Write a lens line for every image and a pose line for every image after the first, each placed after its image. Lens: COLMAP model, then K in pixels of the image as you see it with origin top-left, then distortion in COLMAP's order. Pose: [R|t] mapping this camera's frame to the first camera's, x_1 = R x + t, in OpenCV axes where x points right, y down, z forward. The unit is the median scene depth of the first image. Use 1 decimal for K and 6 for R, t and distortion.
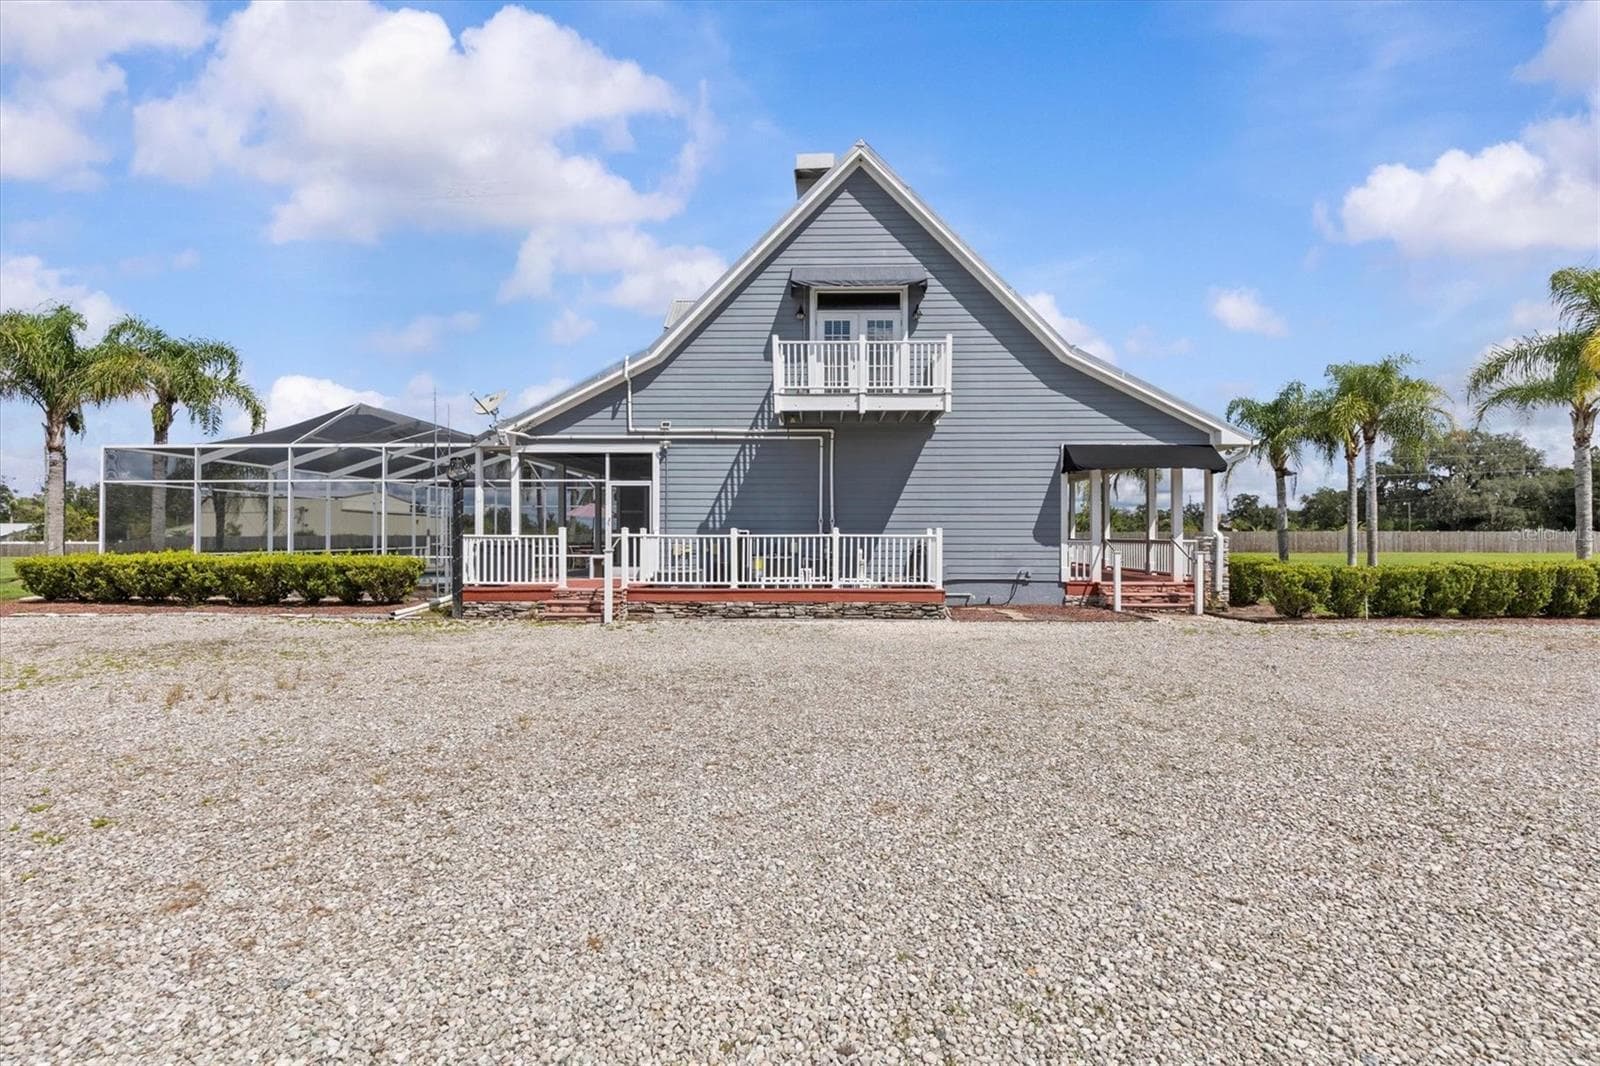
lens RADIAL K [[728.1, 0, 800.0], [0, 728.1, 533.0], [0, 0, 1]] dist [-0.004544, -0.000895]
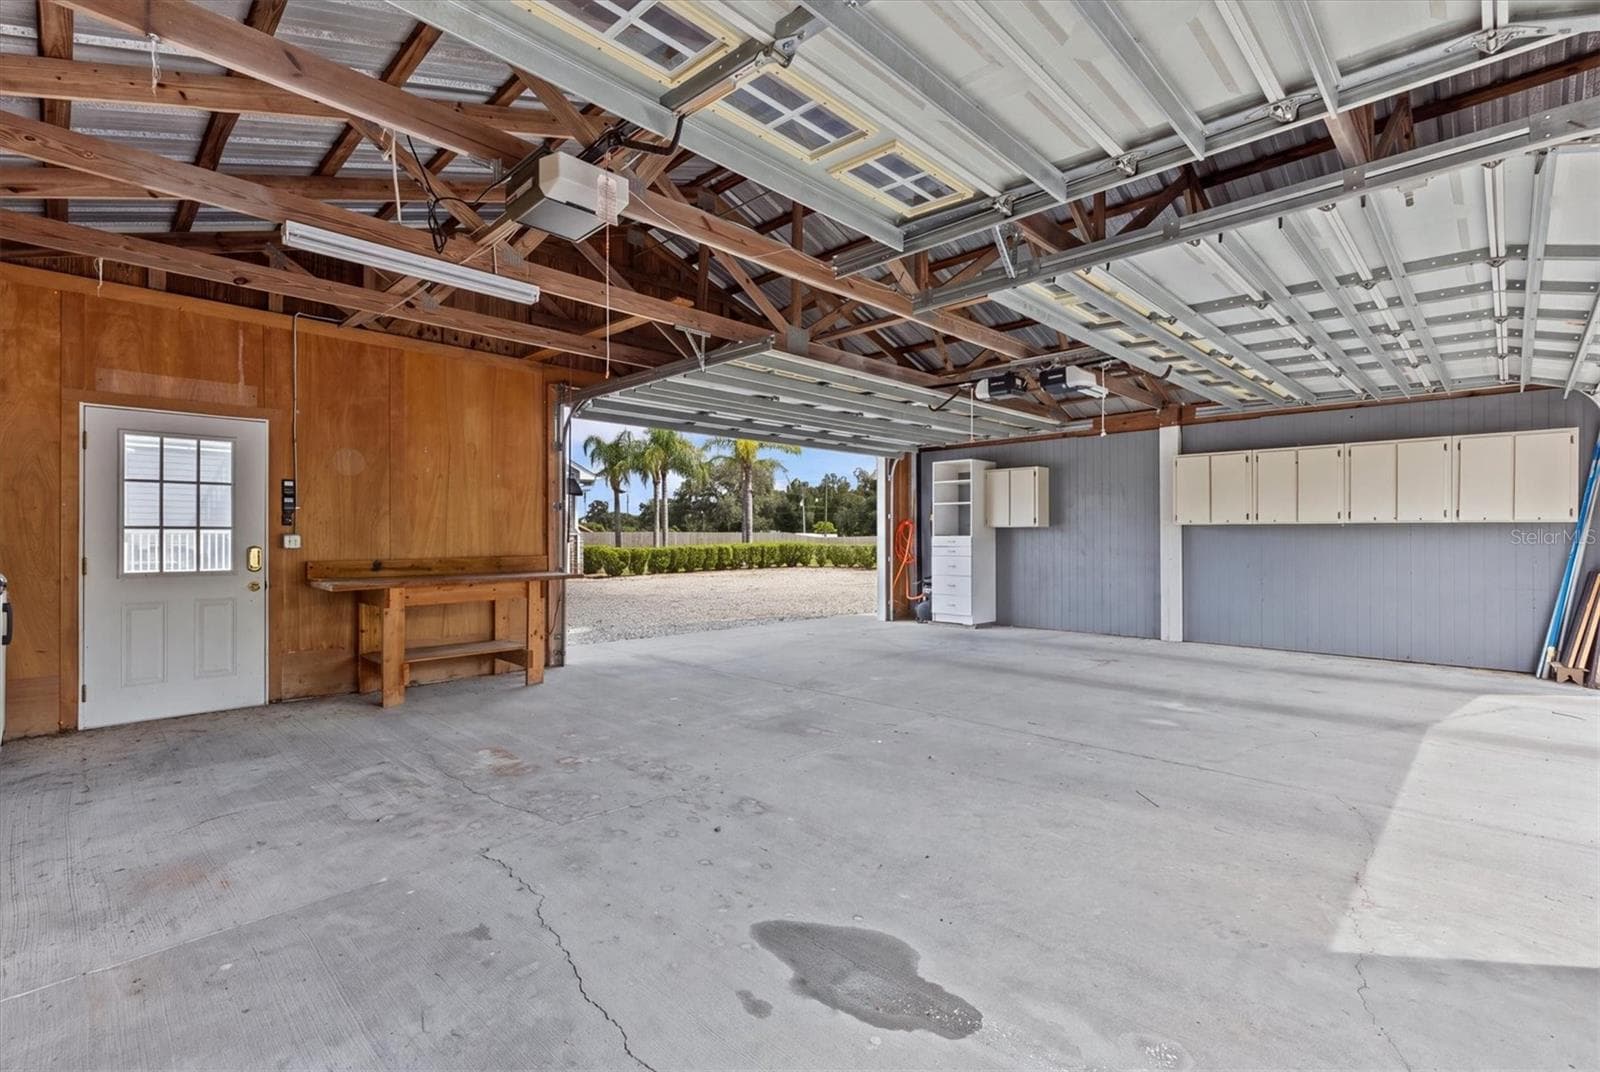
lens RADIAL K [[728.1, 0, 800.0], [0, 728.1, 536.0], [0, 0, 1]] dist [-0.004544, -0.000895]
pose [[0.684171, 0.001849, 0.729319, -0.175169], [-0.004827, 0.999986, 0.001993, 0.004456], [-0.729305, -0.004885, 0.684171, -0.305221]]
